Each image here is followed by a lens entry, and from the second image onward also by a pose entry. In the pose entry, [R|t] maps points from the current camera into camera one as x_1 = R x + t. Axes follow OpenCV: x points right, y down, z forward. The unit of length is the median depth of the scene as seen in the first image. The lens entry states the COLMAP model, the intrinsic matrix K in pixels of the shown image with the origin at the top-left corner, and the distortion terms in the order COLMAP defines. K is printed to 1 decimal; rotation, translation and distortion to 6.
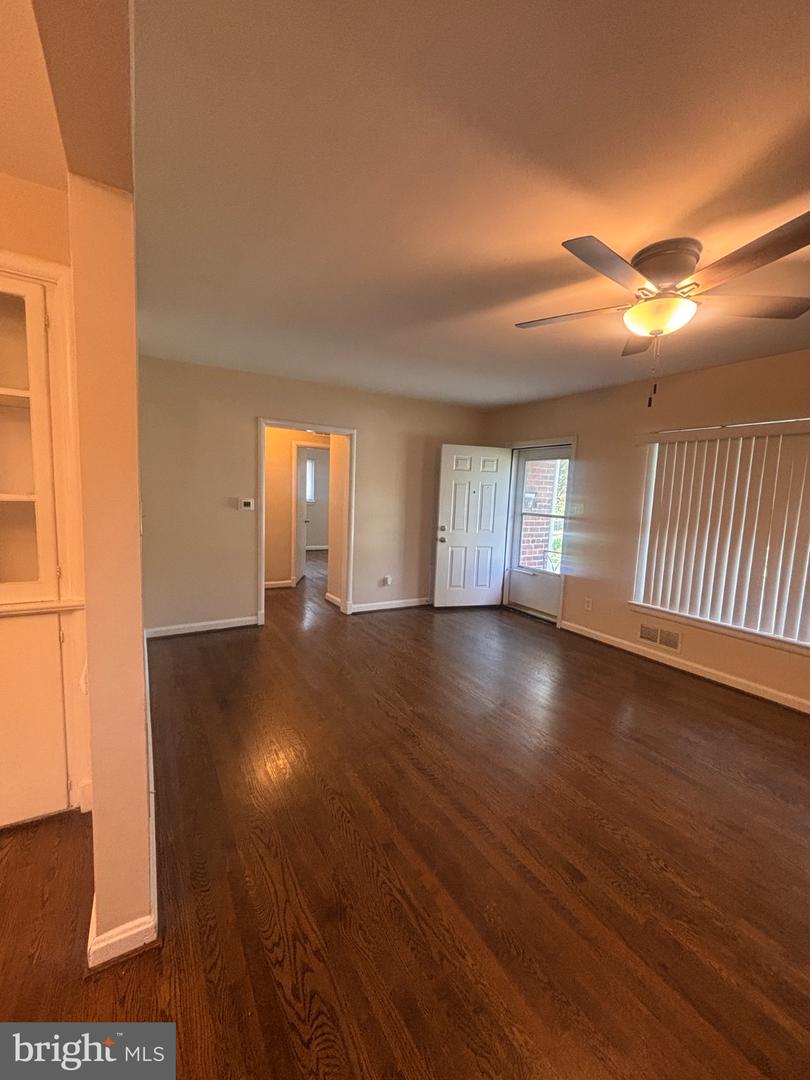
lens RADIAL K [[435.6, 0, 404.6], [0, 435.6, 539.2], [0, 0, 1]] dist [-0.000247, 0.000043]
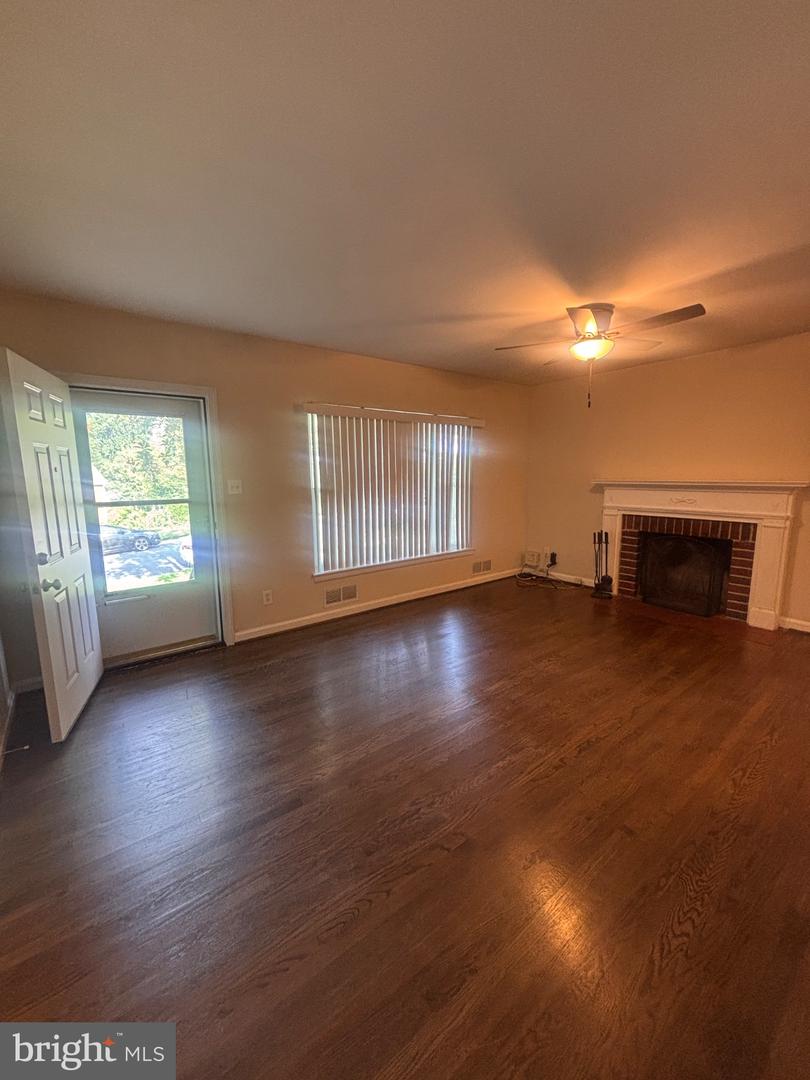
lens RADIAL K [[437.6, 0, 404.1], [0, 437.6, 539.2], [0, 0, 1]] dist [0.002427, 0.000256]
pose [[-0.115460, -0.196760, 0.973629, -0.484935], [0.115806, 0.970834, 0.209929, -0.127138], [-0.986538, 0.136990, -0.089307, 0.919635]]
